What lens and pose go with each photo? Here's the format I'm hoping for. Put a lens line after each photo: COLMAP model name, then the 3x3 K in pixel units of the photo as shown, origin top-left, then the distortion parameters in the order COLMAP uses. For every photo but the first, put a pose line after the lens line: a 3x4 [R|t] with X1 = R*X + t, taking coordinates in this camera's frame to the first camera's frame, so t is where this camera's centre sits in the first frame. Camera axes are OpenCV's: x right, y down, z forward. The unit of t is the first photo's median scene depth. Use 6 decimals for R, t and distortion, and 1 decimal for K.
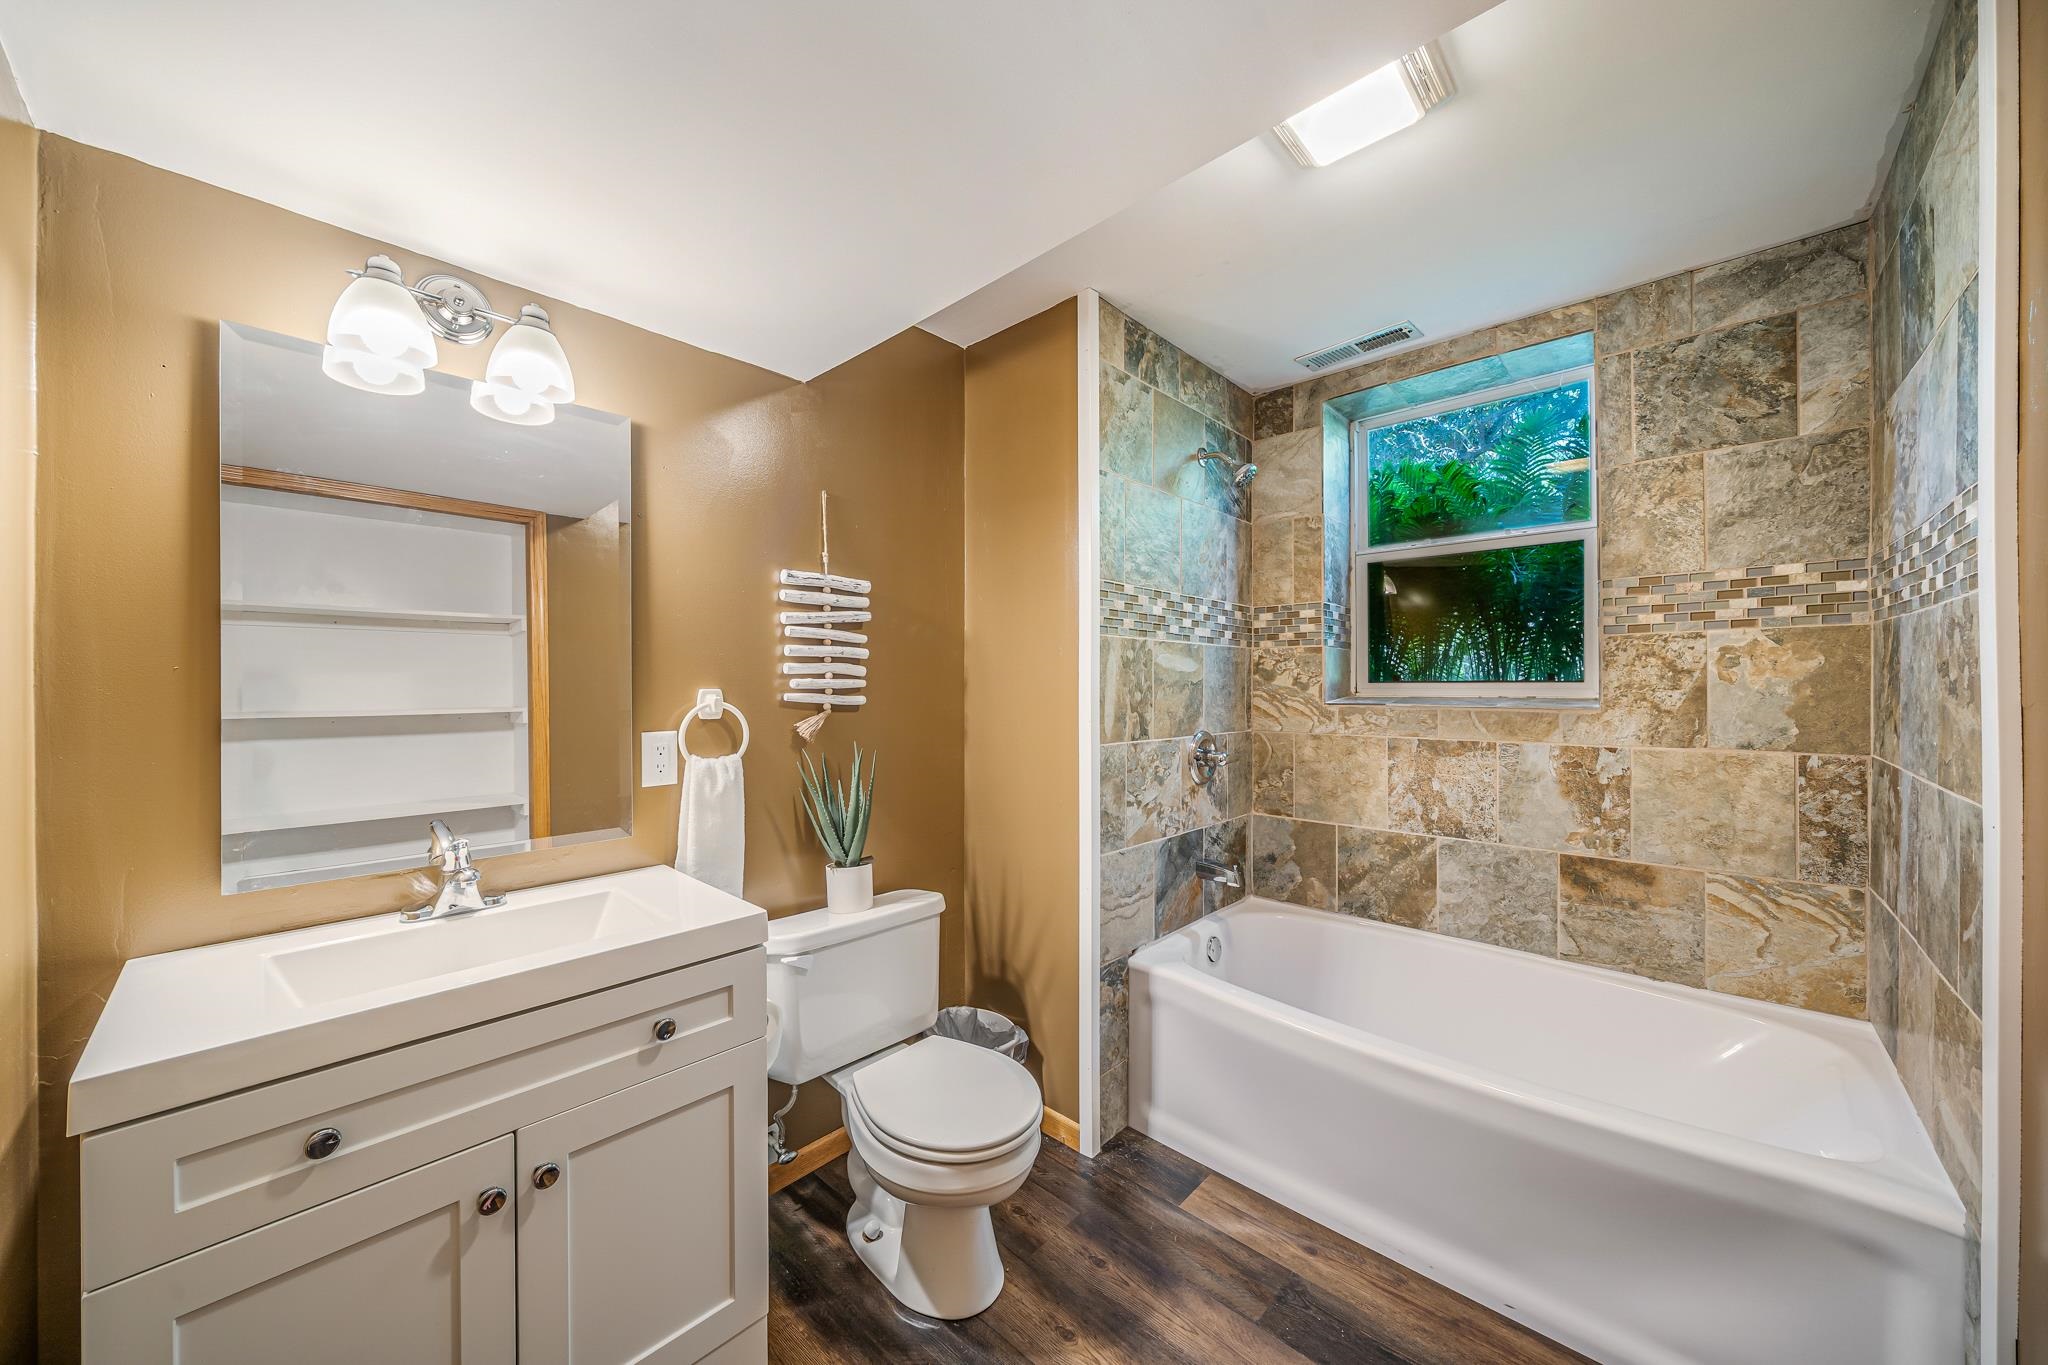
lens RADIAL K [[726.6, 0, 1019.1], [0, 726.6, 685.1], [0, 0, 1]] dist [-0.008472, 0.000632]
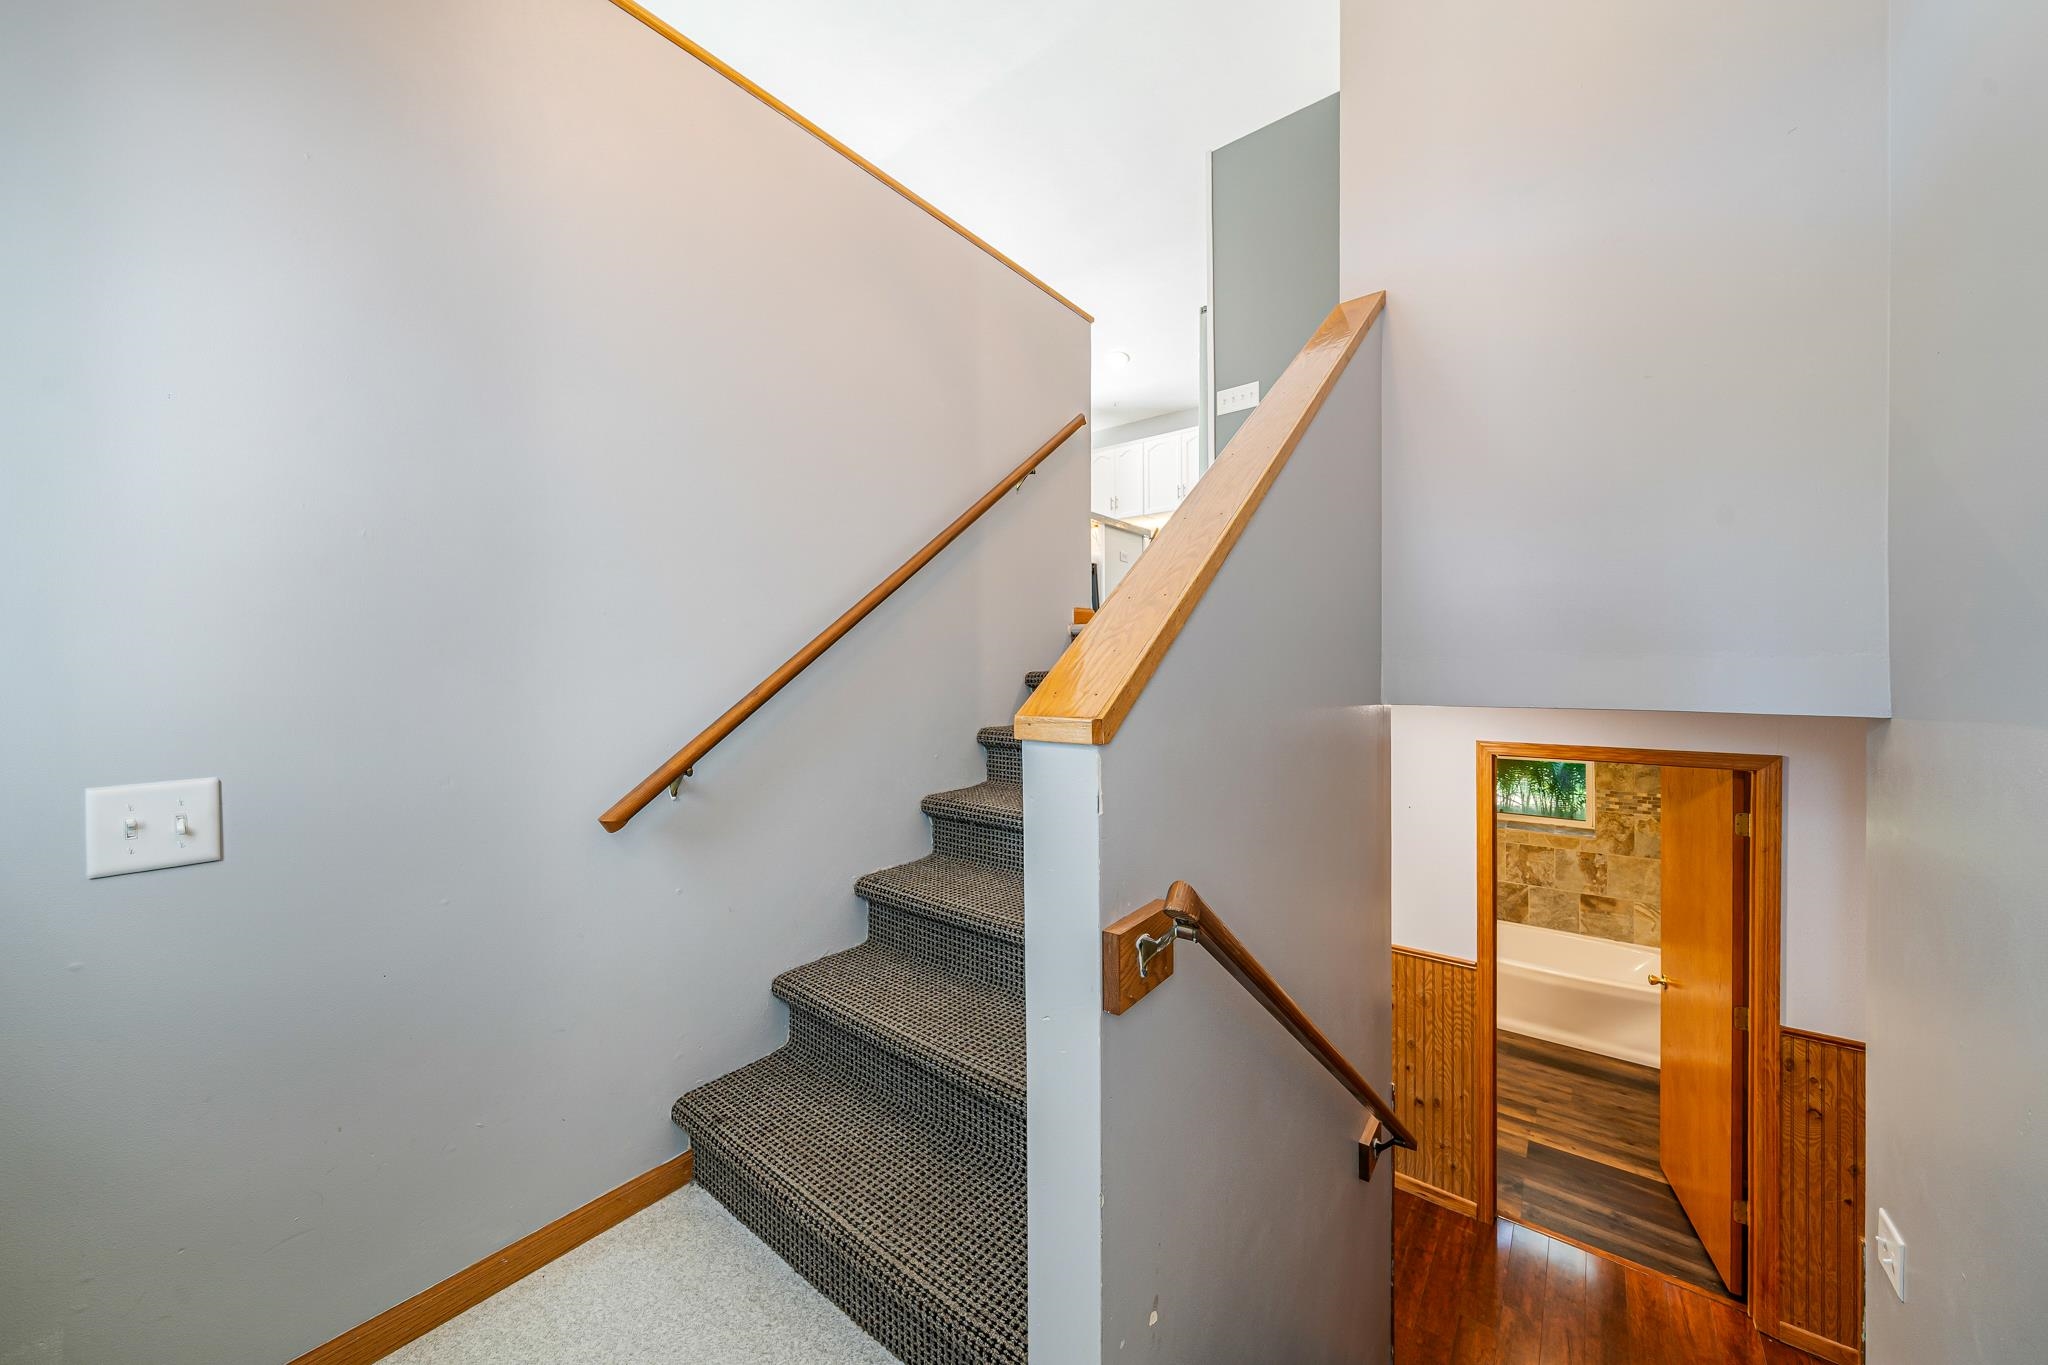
lens RADIAL K [[726.6, 0, 1026.9], [0, 726.6, 671.1], [0, 0, 1]] dist [-0.008472, 0.000632]
pose [[0.996024, -0.008705, 0.088664, -1.483554], [0.008118, 0.999943, 0.006976, -0.612020], [-0.088720, -0.006229, 0.996037, -1.429022]]
